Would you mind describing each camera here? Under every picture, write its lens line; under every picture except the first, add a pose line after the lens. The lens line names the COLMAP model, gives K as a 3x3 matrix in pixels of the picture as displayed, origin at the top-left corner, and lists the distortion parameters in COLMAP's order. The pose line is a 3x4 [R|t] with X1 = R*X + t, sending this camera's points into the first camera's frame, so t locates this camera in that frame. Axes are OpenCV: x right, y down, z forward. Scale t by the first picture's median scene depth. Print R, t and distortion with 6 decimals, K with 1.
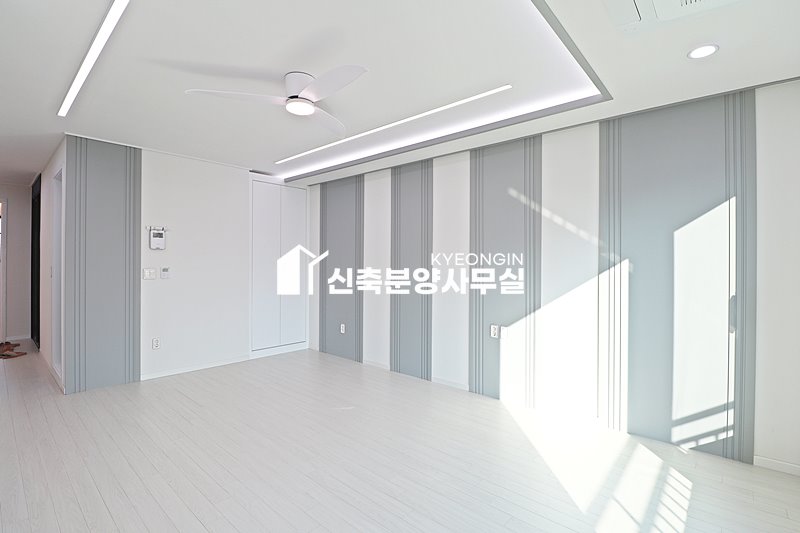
lens RADIAL K [[370.9, 0, 402.5], [0, 370.9, 261.2], [0, 0, 1]] dist [0.002049, -0.015066]
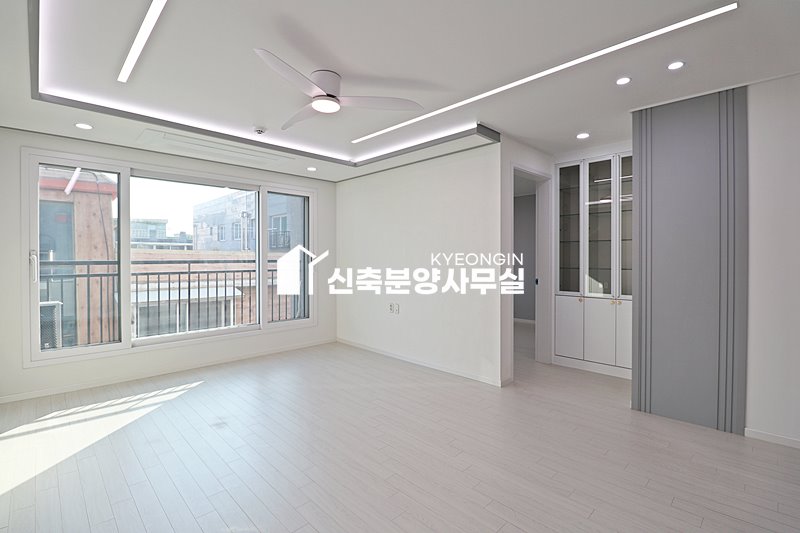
lens RADIAL K [[370.9, 0, 402.5], [0, 370.9, 261.2], [0, 0, 1]] dist [0.002049, -0.015066]
pose [[-0.997452, -0.003375, 0.071255, -0.341900], [-0.002416, 0.999905, 0.013542, 0.006931], [-0.071294, 0.013335, -0.997366, 1.253426]]
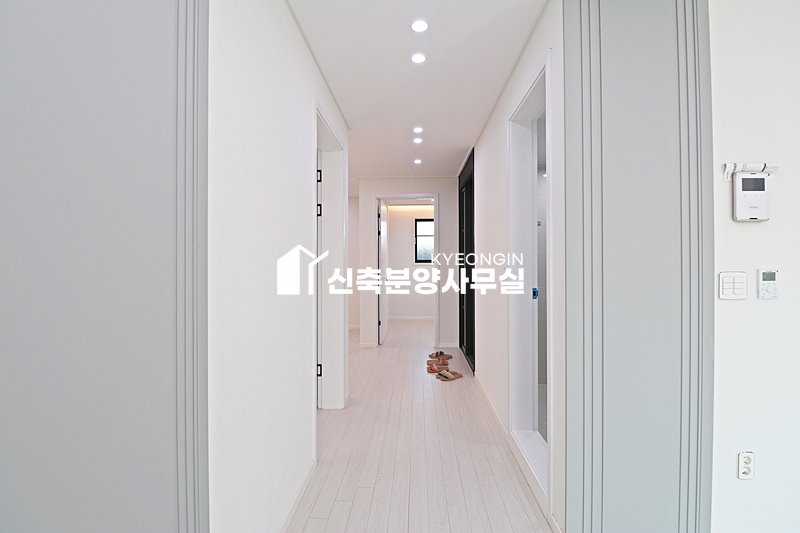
lens RADIAL K [[370.9, 0, 402.5], [0, 370.9, 261.2], [0, 0, 1]] dist [0.002049, -0.015066]
pose [[0.628935, -0.011724, -0.777369, -0.606108], [0.010727, 0.999922, -0.006402, 0.006879], [0.777384, -0.004312, 0.629012, 0.492124]]
